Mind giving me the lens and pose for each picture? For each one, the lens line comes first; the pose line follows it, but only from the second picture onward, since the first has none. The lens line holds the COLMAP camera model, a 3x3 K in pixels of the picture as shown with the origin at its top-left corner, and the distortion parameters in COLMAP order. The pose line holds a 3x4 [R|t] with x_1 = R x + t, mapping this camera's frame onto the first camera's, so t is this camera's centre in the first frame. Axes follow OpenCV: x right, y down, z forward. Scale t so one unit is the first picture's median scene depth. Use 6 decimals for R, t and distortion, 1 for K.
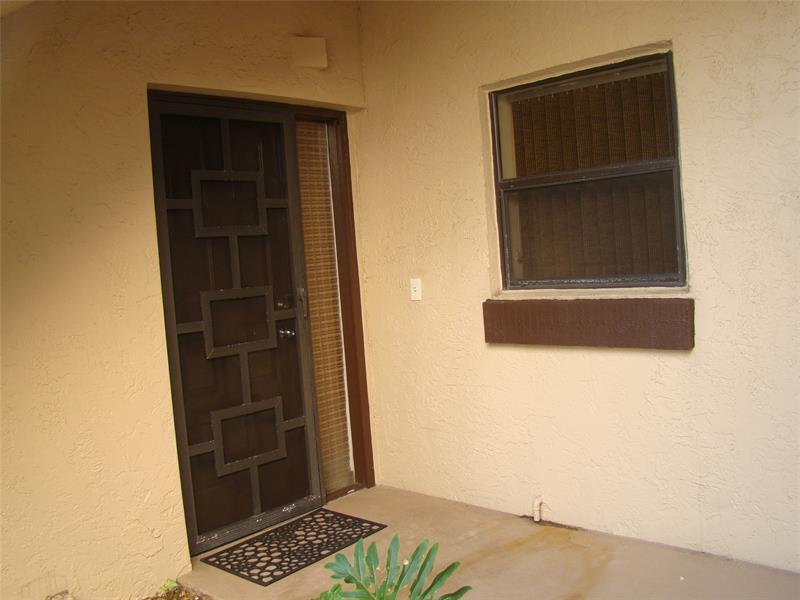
lens RADIAL K [[727.8, 0, 402.7], [0, 727.8, 294.7], [0, 0, 1]] dist [-0.178927, 0.112511]
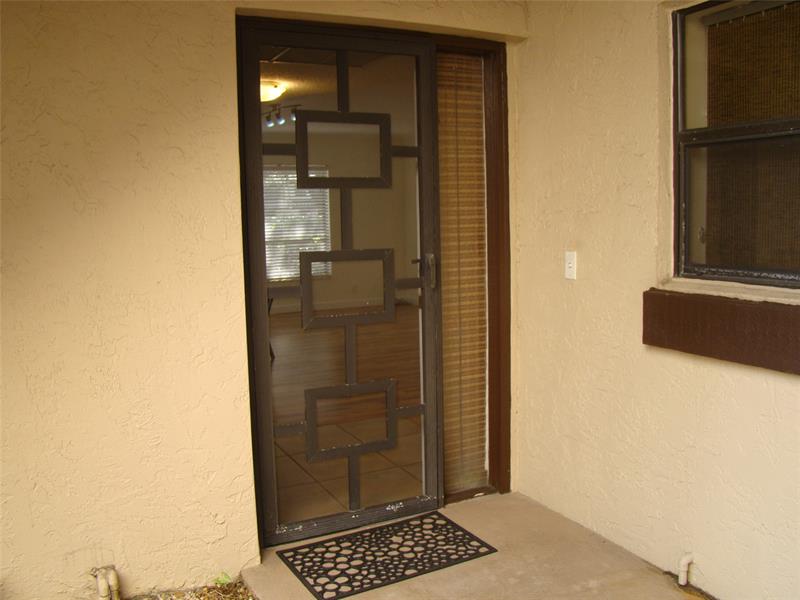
lens RADIAL K [[727.8, 0, 402.7], [0, 727.8, 294.7], [0, 0, 1]] dist [-0.178927, 0.112511]
pose [[0.934936, 0.089963, -0.343222, 0.131428], [-0.065912, 0.994521, 0.081133, -0.029946], [0.348640, -0.053232, 0.935744, 0.210775]]
